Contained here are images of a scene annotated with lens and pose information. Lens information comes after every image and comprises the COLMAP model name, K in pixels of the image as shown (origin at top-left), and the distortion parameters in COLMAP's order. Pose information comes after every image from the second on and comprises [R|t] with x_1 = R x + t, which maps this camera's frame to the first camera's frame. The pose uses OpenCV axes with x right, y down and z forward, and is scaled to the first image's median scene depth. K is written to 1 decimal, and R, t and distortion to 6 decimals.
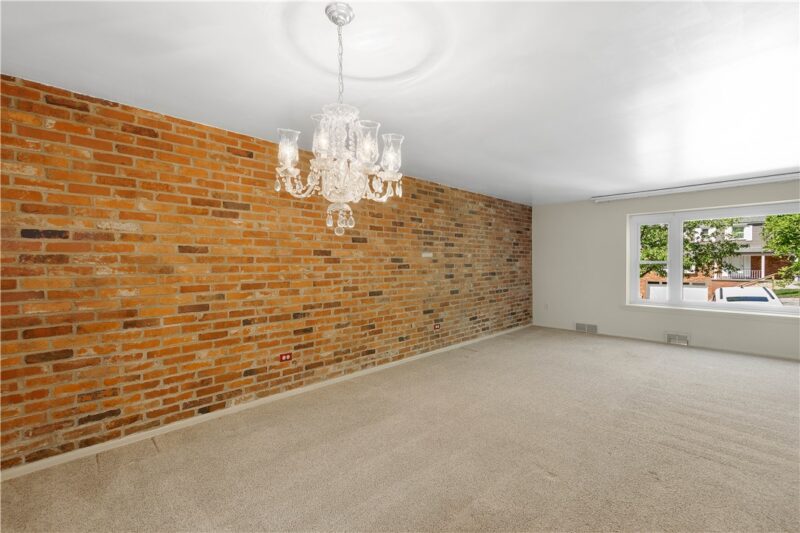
lens RADIAL K [[348.9, 0, 407.0], [0, 348.9, 265.3], [0, 0, 1]] dist [0.004657, -0.001203]
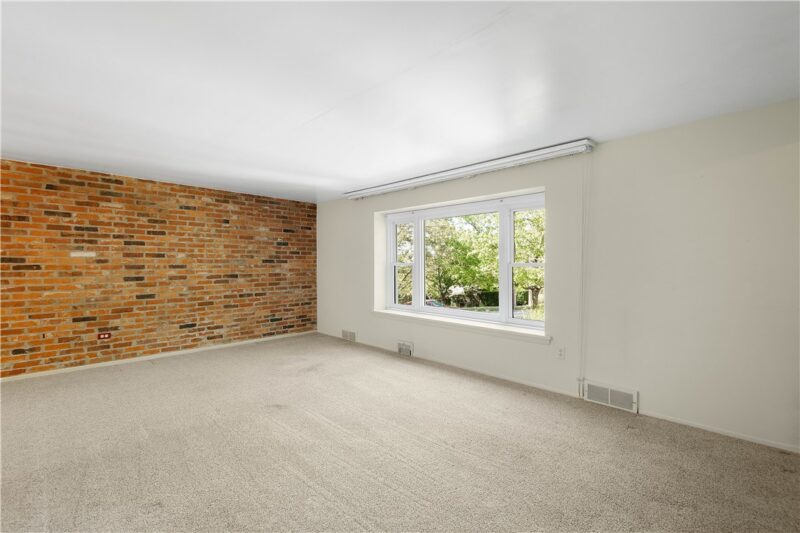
lens RADIAL K [[348.9, 0, 401.1], [0, 348.9, 262.9], [0, 0, 1]] dist [0.004657, -0.001203]
pose [[0.999939, 0.004240, 0.010193, 0.994234], [-0.004106, 0.999905, -0.013126, 0.000226], [-0.010247, 0.013083, 0.999862, 0.130495]]
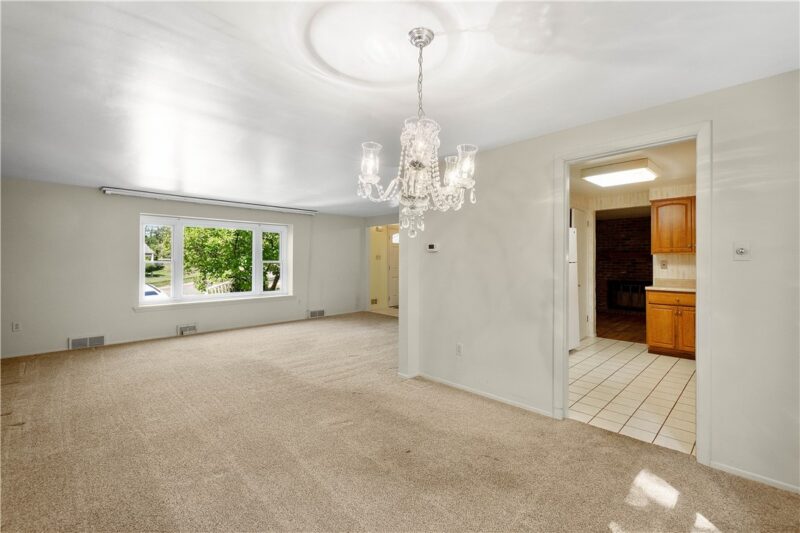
lens RADIAL K [[348.9, 0, 402.9], [0, 348.9, 265.9], [0, 0, 1]] dist [0.004657, -0.001203]
pose [[-0.005004, -0.009227, 0.999945, -0.487241], [0.004511, 0.999947, 0.009250, -0.008082], [-0.999977, 0.004557, -0.004962, 0.406810]]
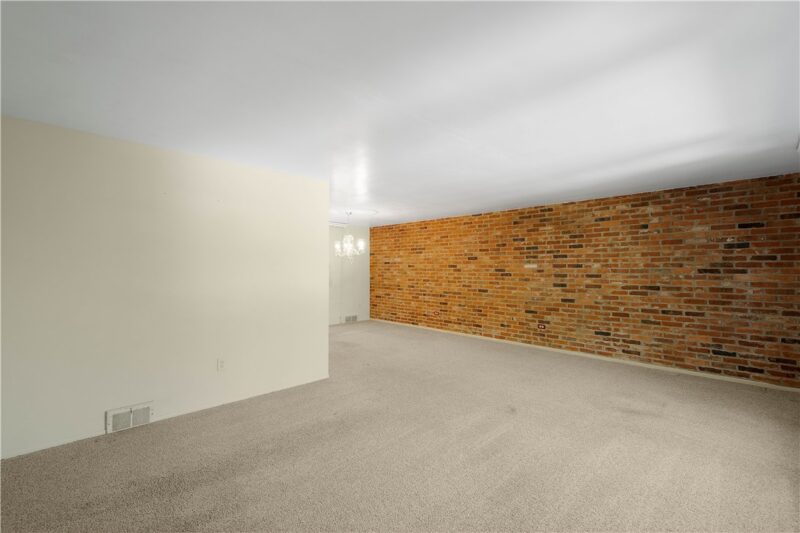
lens RADIAL K [[348.9, 0, 405.8], [0, 348.9, 265.8], [0, 0, 1]] dist [0.004657, -0.001203]
pose [[-0.003662, -0.009195, -0.999951, 1.533134], [-0.016413, 0.999824, -0.009134, -0.013905], [0.999859, 0.016378, -0.003812, 0.653559]]
